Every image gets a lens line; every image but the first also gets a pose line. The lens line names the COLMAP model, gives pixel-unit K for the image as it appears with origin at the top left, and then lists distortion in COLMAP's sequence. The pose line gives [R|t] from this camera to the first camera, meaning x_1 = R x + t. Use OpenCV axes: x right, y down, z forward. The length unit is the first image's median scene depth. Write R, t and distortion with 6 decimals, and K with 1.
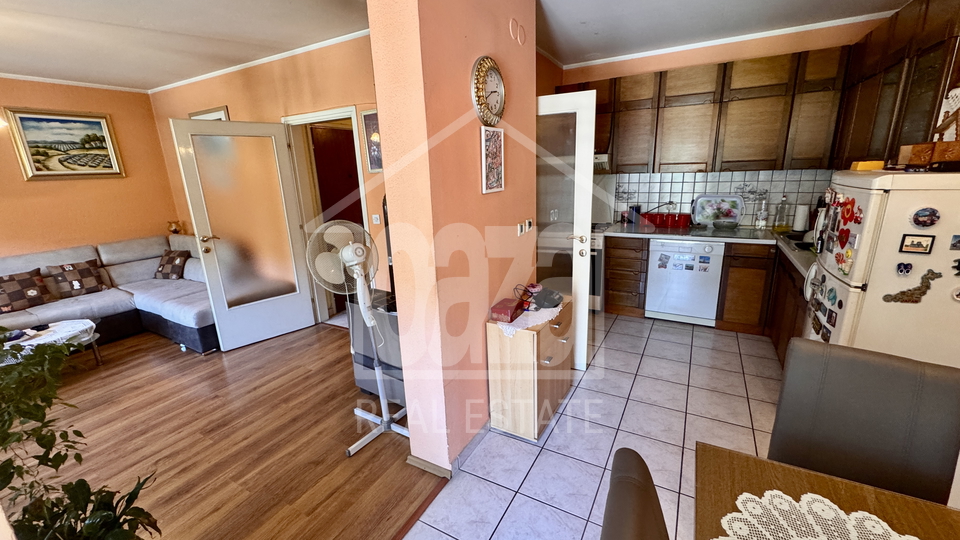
lens RADIAL K [[384.1, 0, 480.3], [0, 384.1, 268.8], [0, 0, 1]] dist [-0.005957, 0.000988]
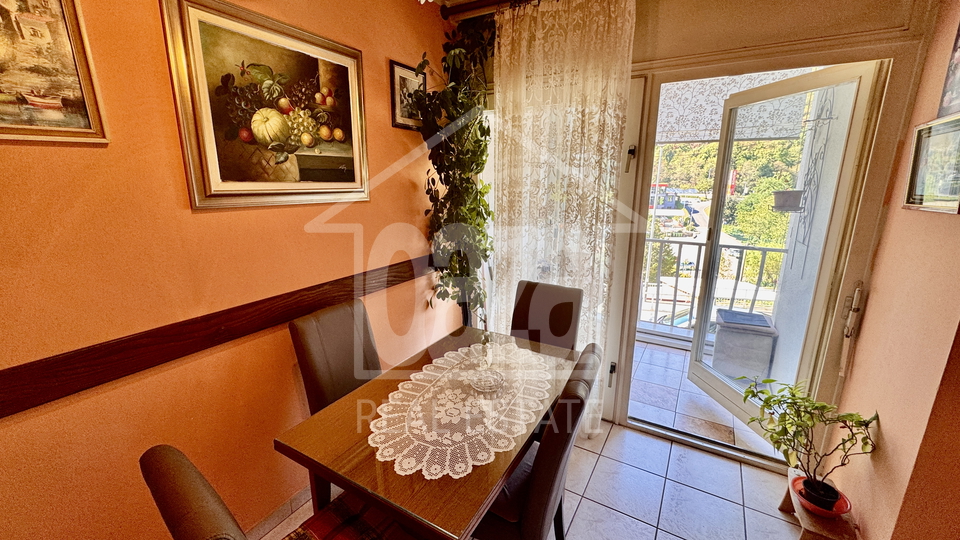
lens RADIAL K [[384.1, 0, 480.3], [0, 384.1, 268.8], [0, 0, 1]] dist [-0.005957, 0.000988]
pose [[-0.998937, 0.028270, 0.036408, 0.132851], [0.042188, 0.878965, 0.475017, -0.117057], [-0.018572, 0.476048, -0.879223, 0.401275]]
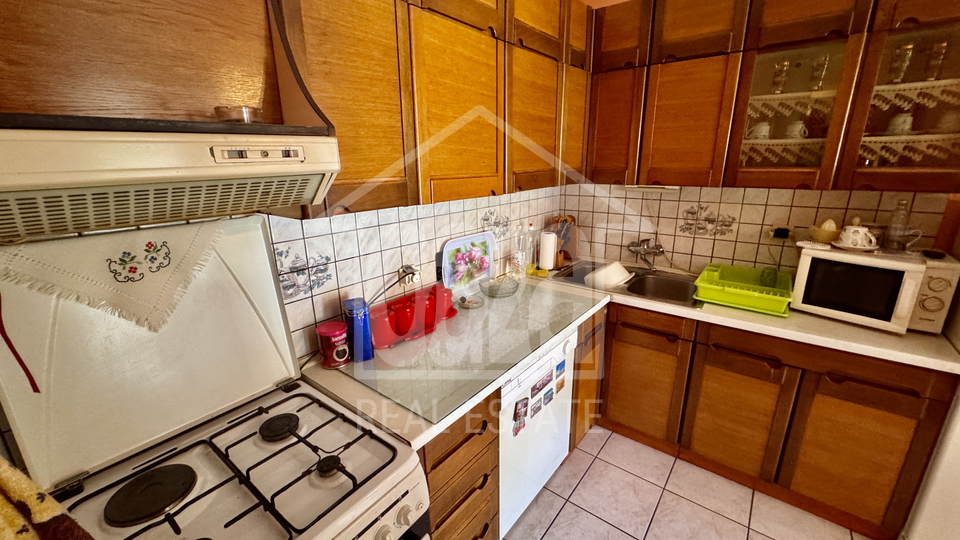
lens RADIAL K [[384.1, 0, 480.3], [0, 384.1, 268.8], [0, 0, 1]] dist [-0.005957, 0.000988]
pose [[0.152597, -0.237299, 0.959377, 0.109824], [0.260218, 0.946139, 0.192635, -0.242097], [-0.953415, 0.220251, 0.206128, 0.869855]]
